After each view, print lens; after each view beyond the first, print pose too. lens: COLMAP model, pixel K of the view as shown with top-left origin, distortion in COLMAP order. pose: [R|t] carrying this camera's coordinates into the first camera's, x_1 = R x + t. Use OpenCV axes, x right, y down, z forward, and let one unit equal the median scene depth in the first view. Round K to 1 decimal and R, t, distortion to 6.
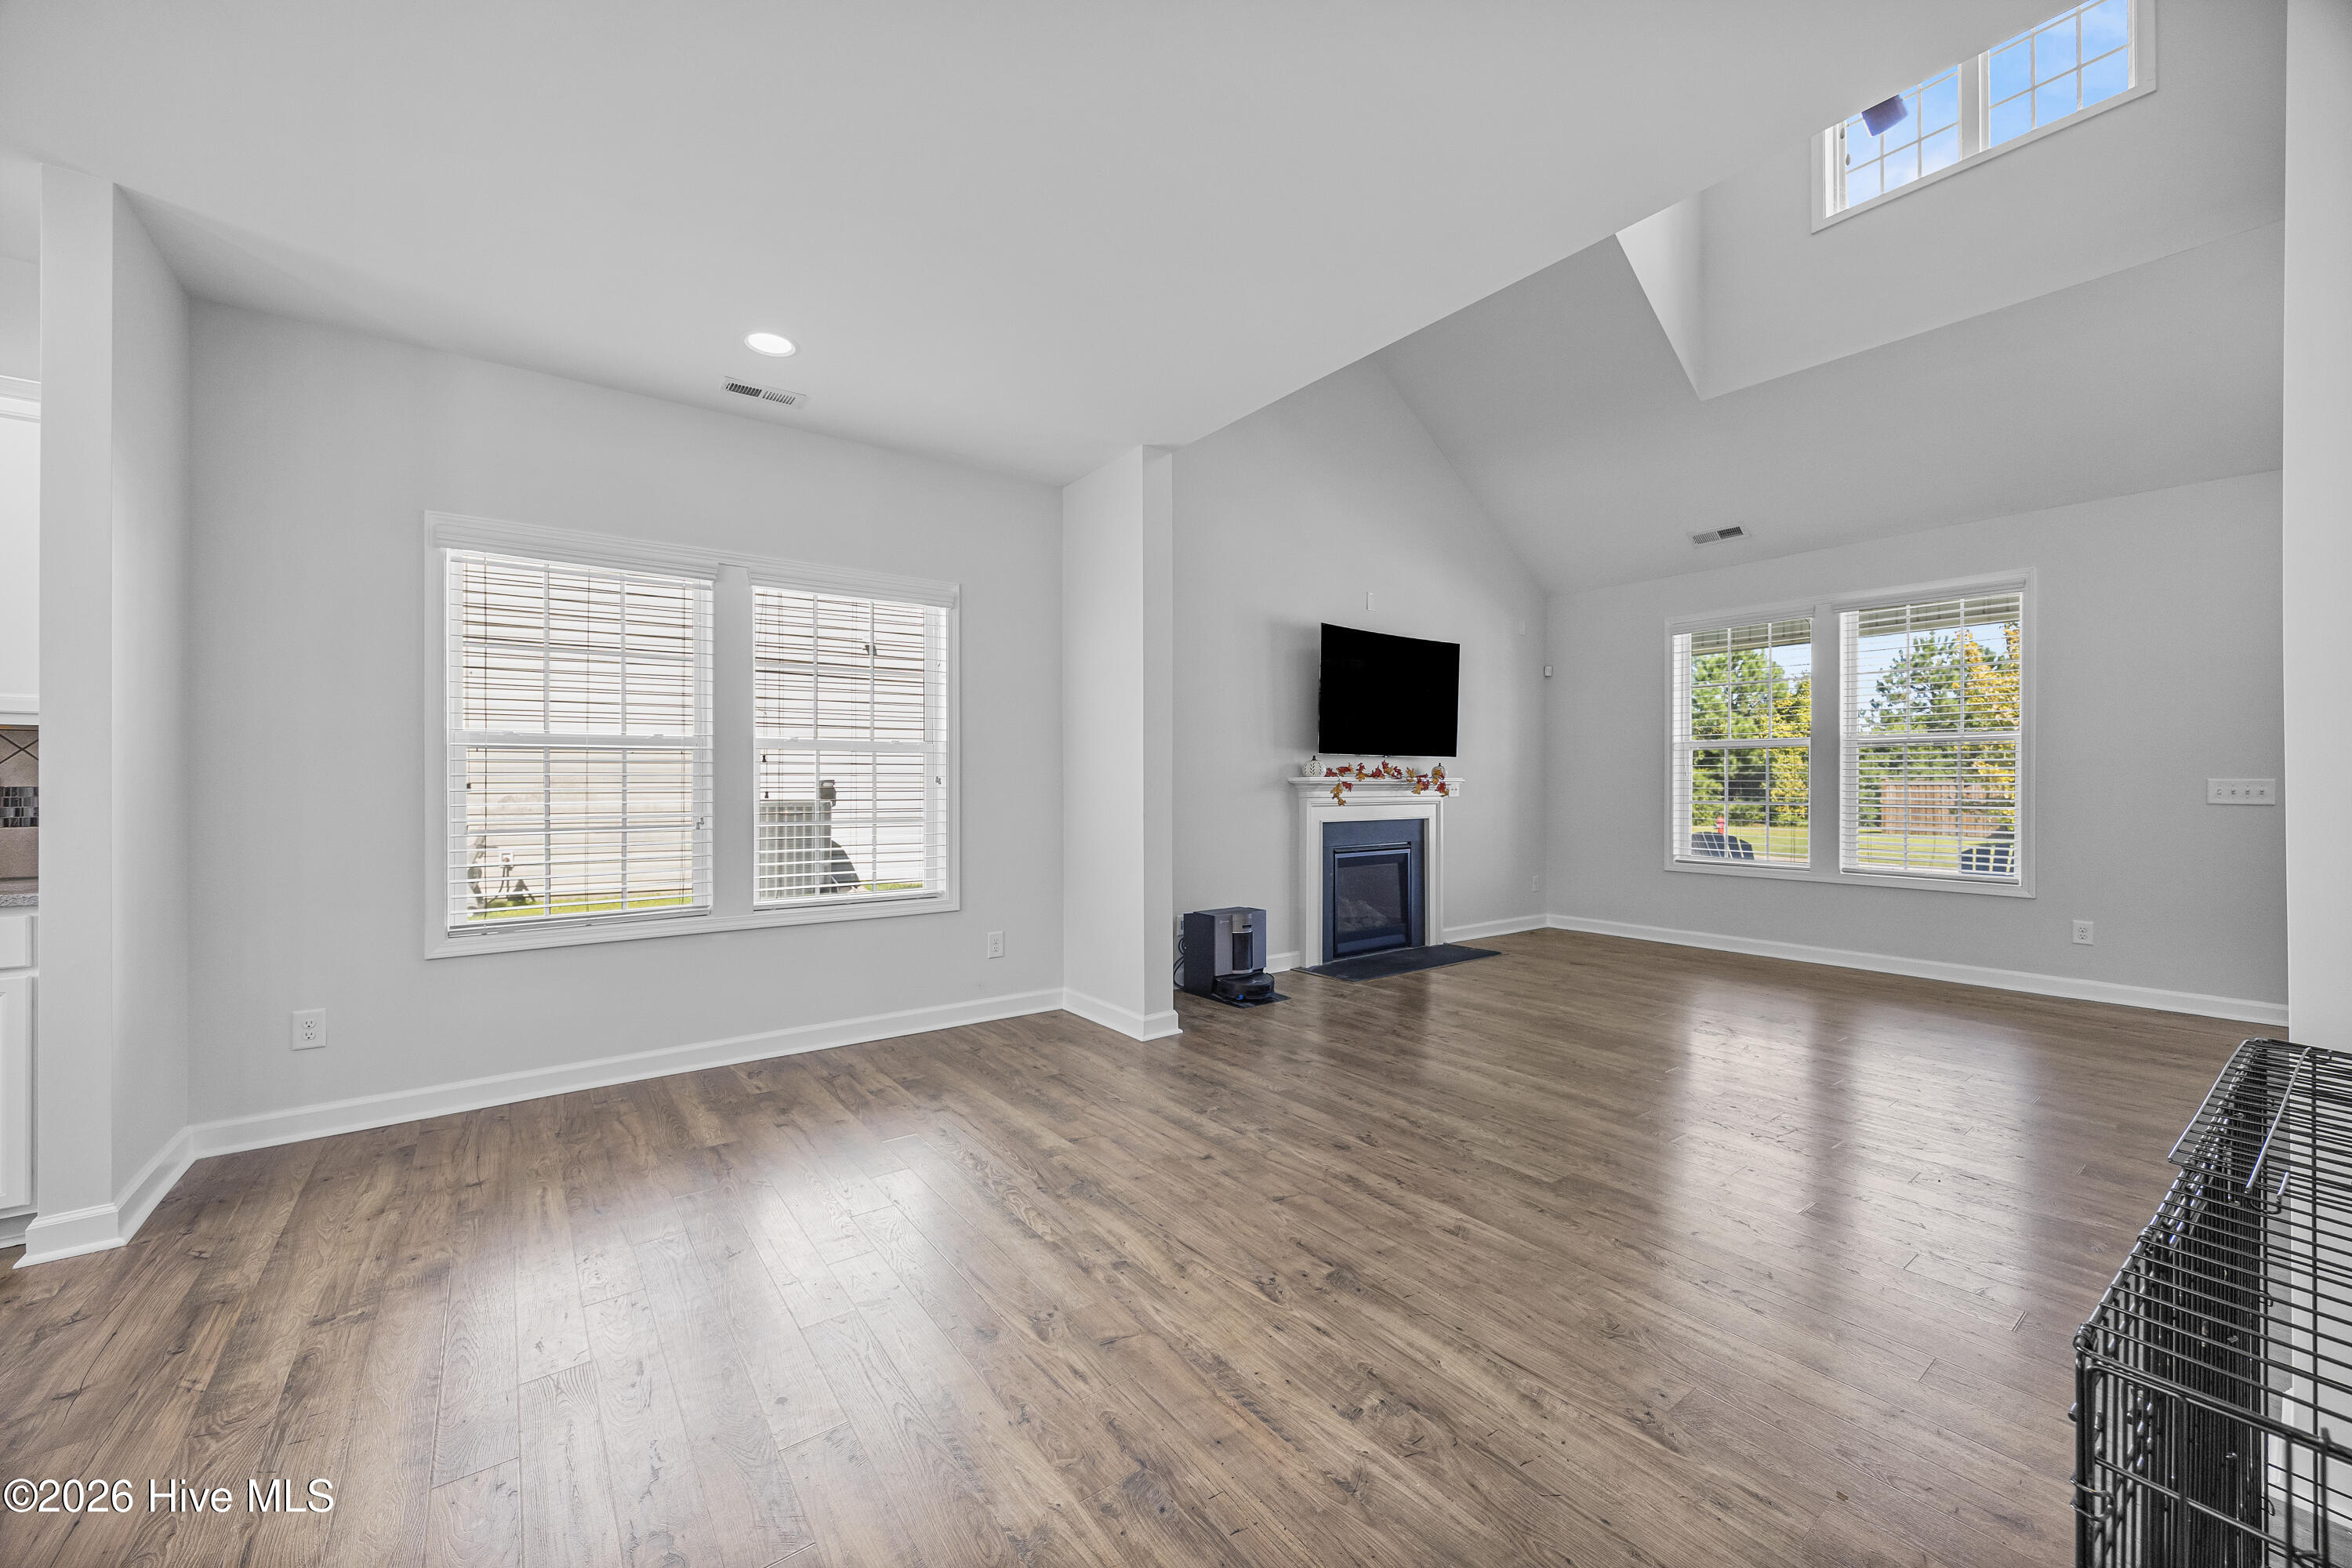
lens RADIAL K [[899.8, 0, 1162.6], [0, 899.8, 795.2], [0, 0, 1]] dist [-0.002986, 0.000518]
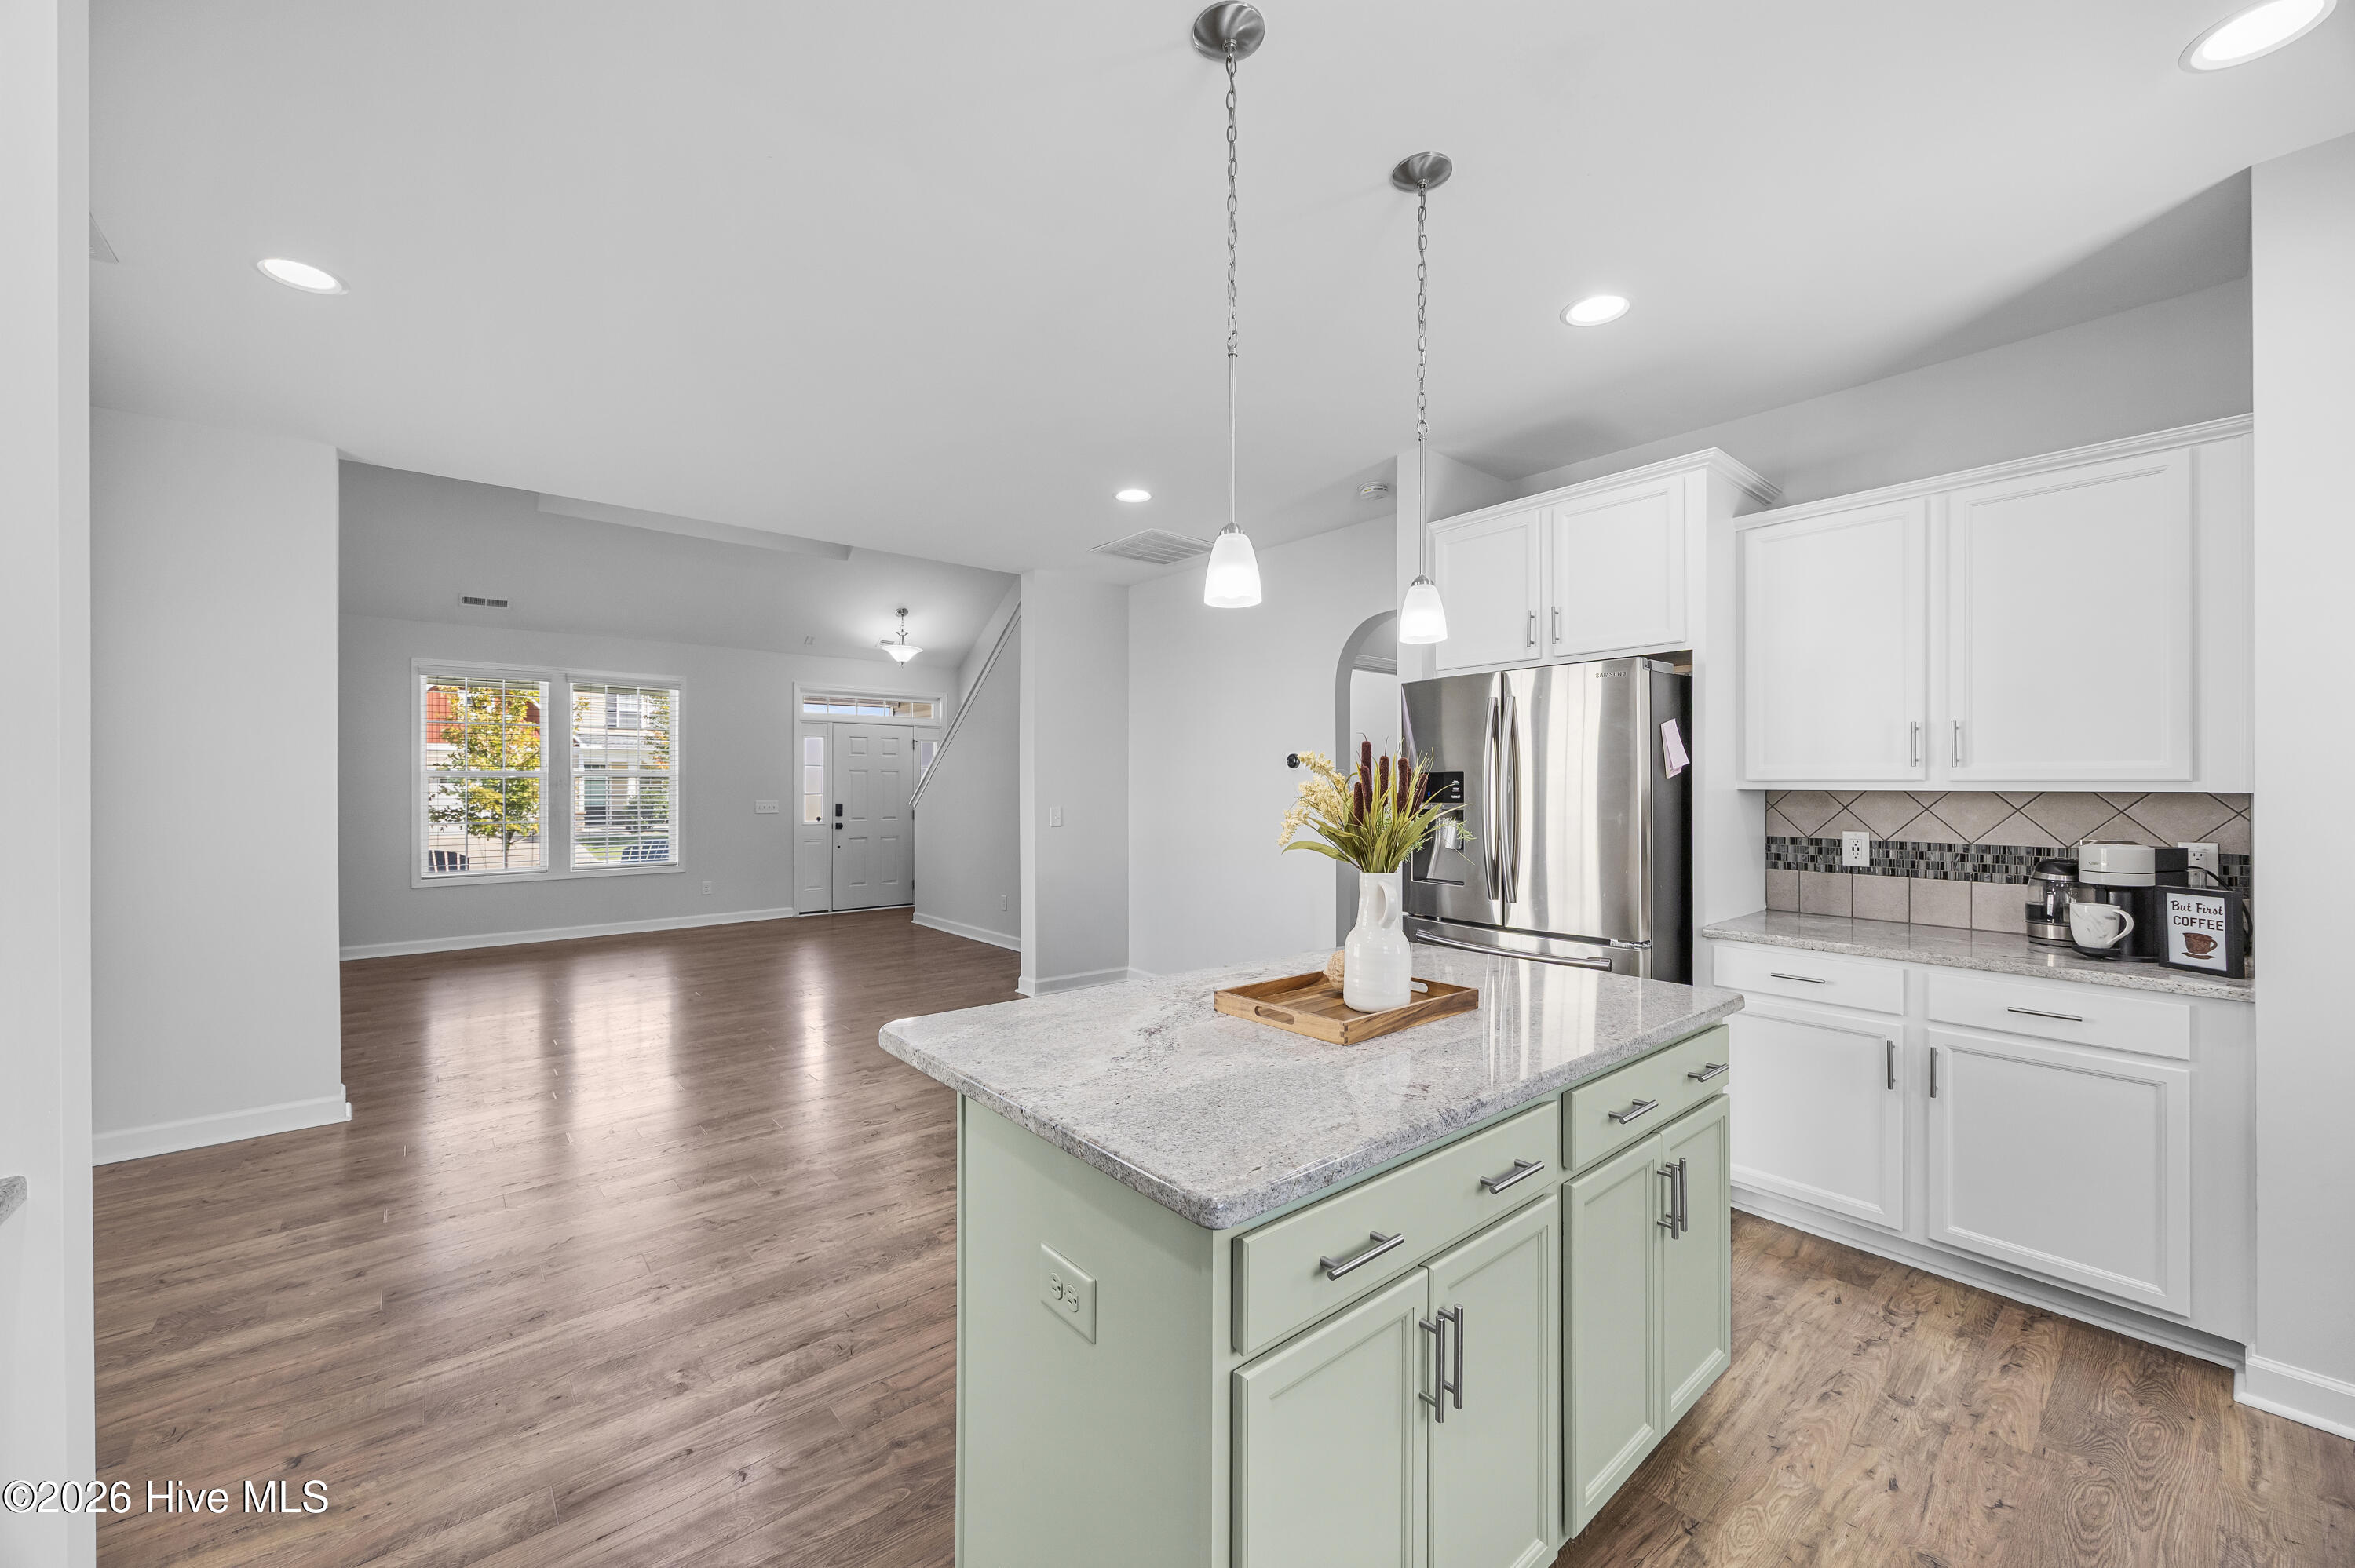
lens RADIAL K [[900.9, 0, 1174.3], [0, 900.9, 781.4], [0, 0, 1]] dist [-0.002986, 0.000518]
pose [[-0.064692, 0.002828, 0.997901, -1.111194], [0.015780, 0.999874, -0.001810, -0.055285], [-0.997781, 0.015630, -0.064728, 0.272140]]
